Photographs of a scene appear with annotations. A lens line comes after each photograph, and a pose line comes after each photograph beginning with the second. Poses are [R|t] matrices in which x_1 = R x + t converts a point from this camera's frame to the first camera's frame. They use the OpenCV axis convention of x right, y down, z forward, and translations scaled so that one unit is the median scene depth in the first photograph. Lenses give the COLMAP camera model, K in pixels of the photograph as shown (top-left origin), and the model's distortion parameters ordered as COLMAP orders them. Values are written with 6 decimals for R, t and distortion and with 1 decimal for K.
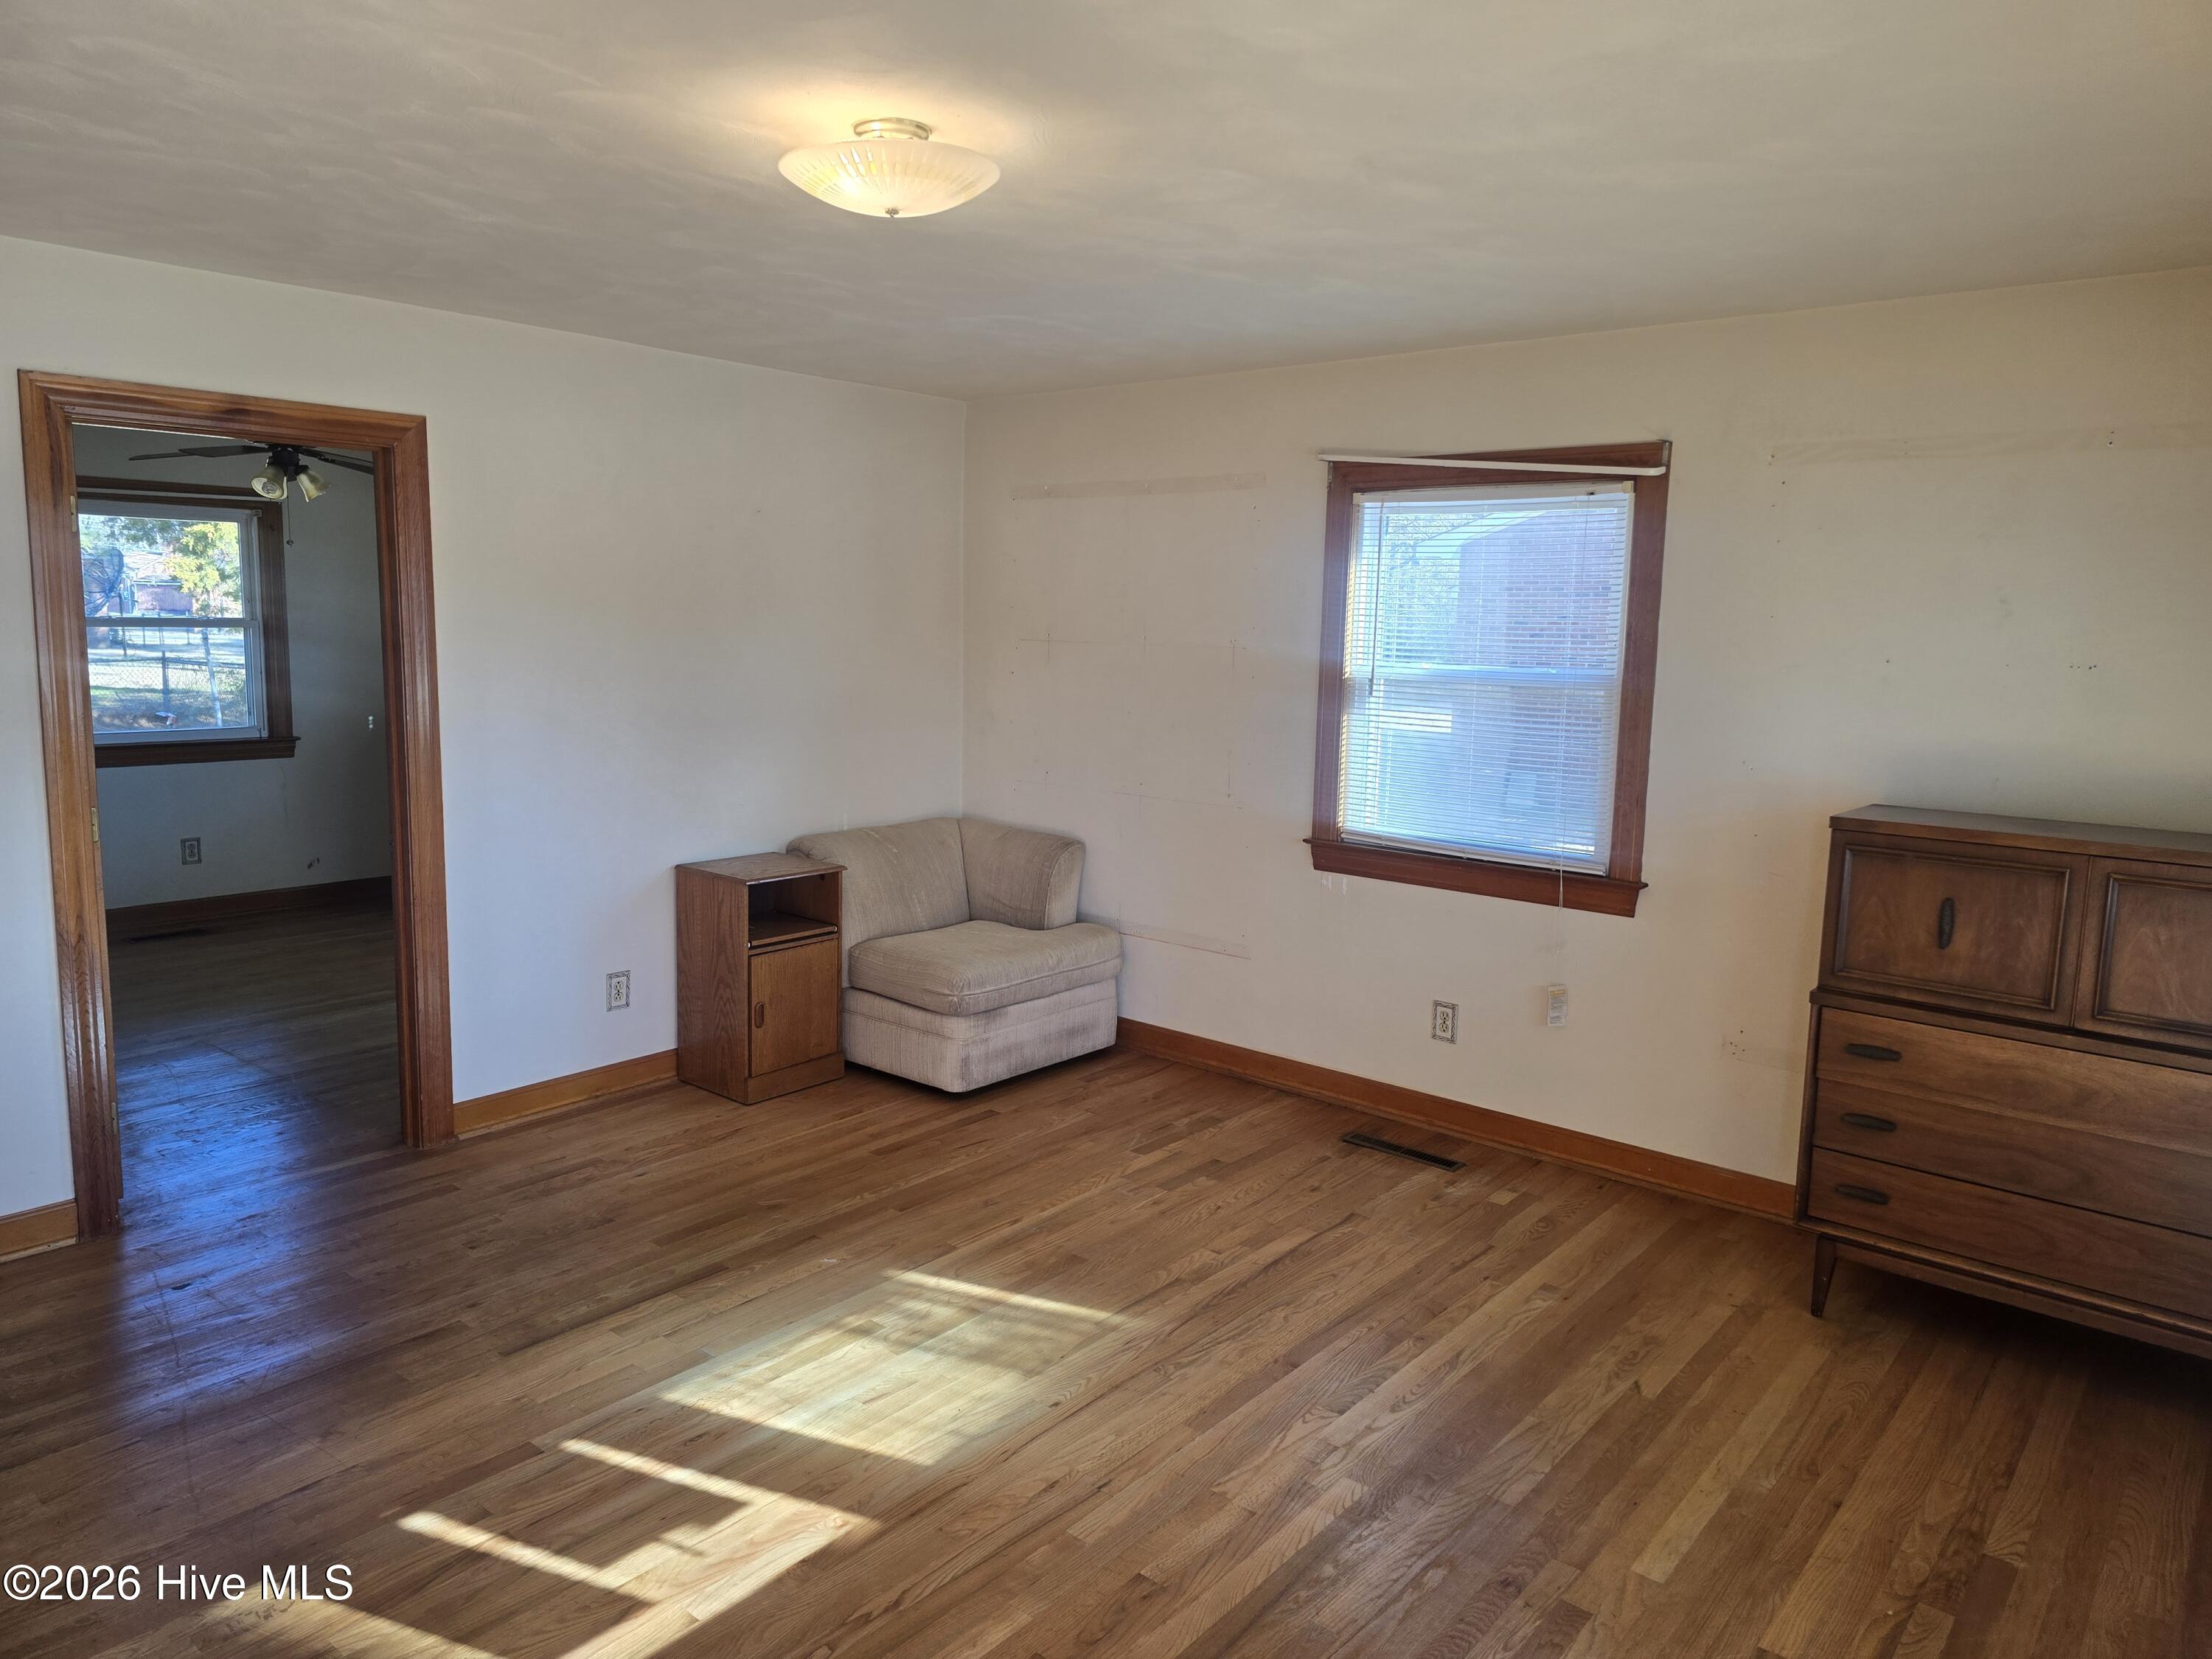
lens RADIAL K [[1469.1, 0, 1109.4], [0, 1469.1, 822.3], [0, 0, 1]] dist [-0.001514, -0.007763]
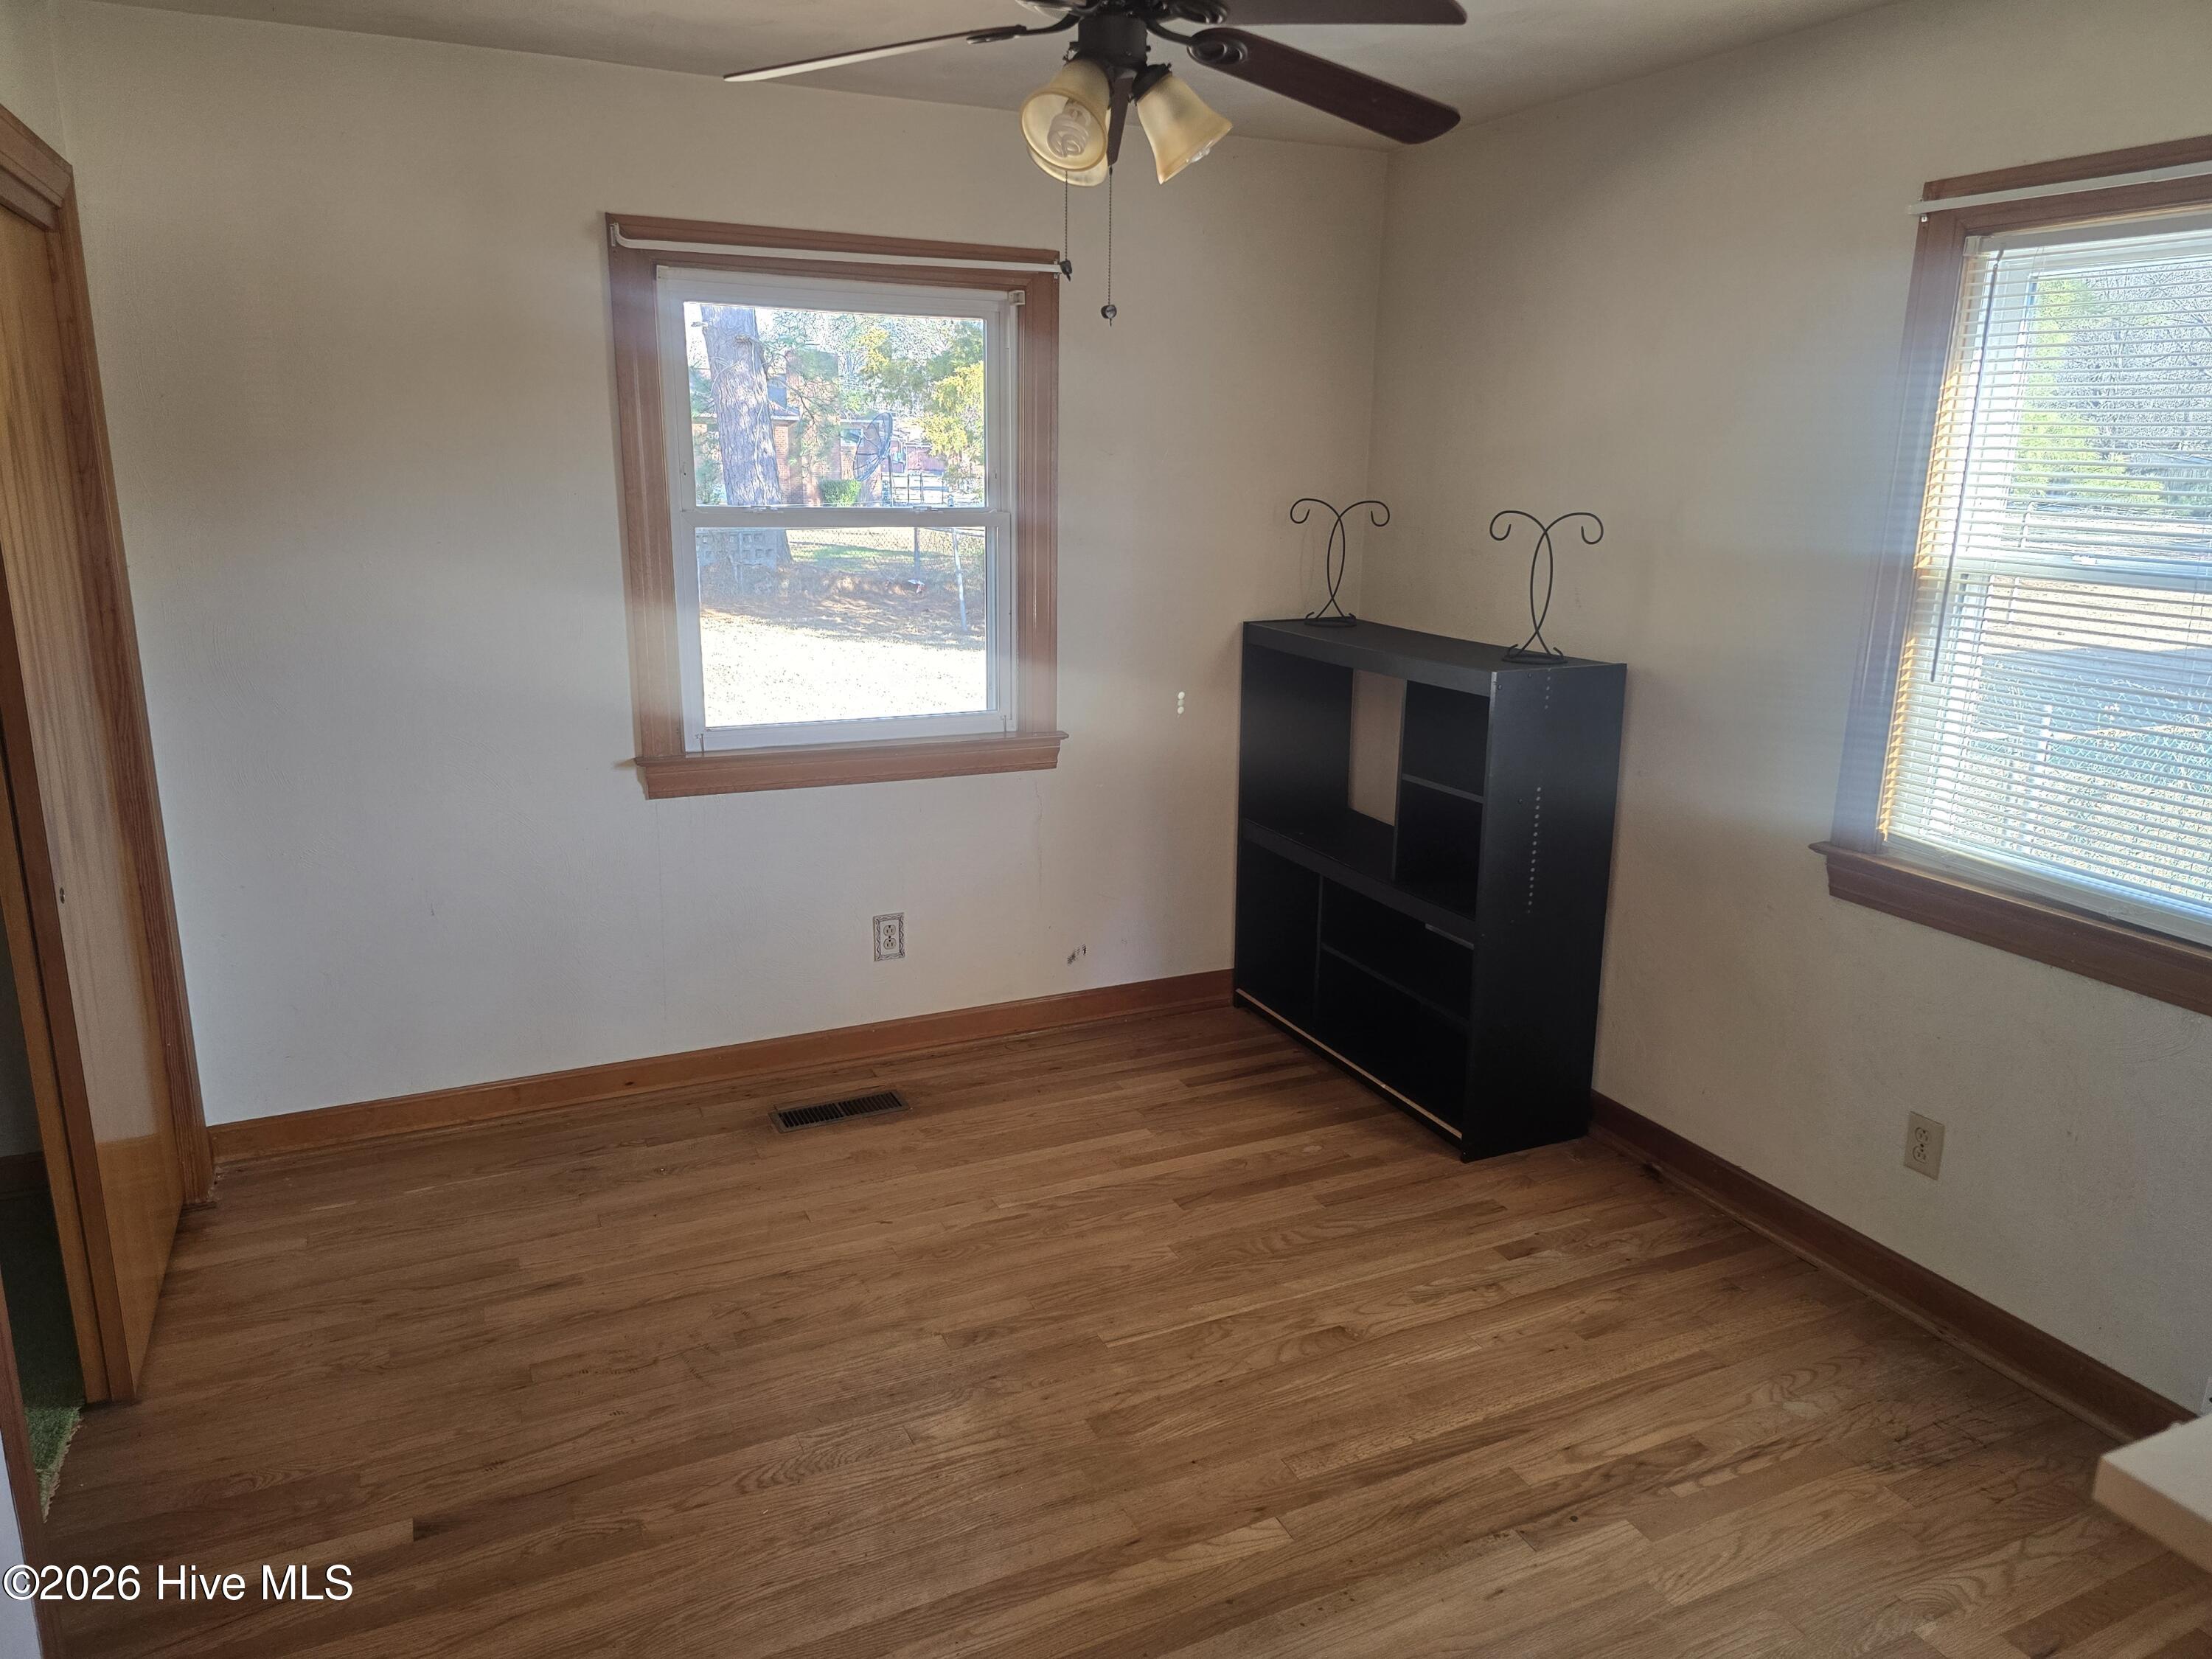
lens RADIAL K [[1469.1, 0, 1106.3], [0, 1469.1, 827.3], [0, 0, 1]] dist [-0.001514, -0.007763]
pose [[0.899523, 0.093514, -0.426748, -0.133416], [-0.050008, 0.992442, 0.112065, -0.038135], [0.434002, -0.079464, 0.897400, 0.226559]]
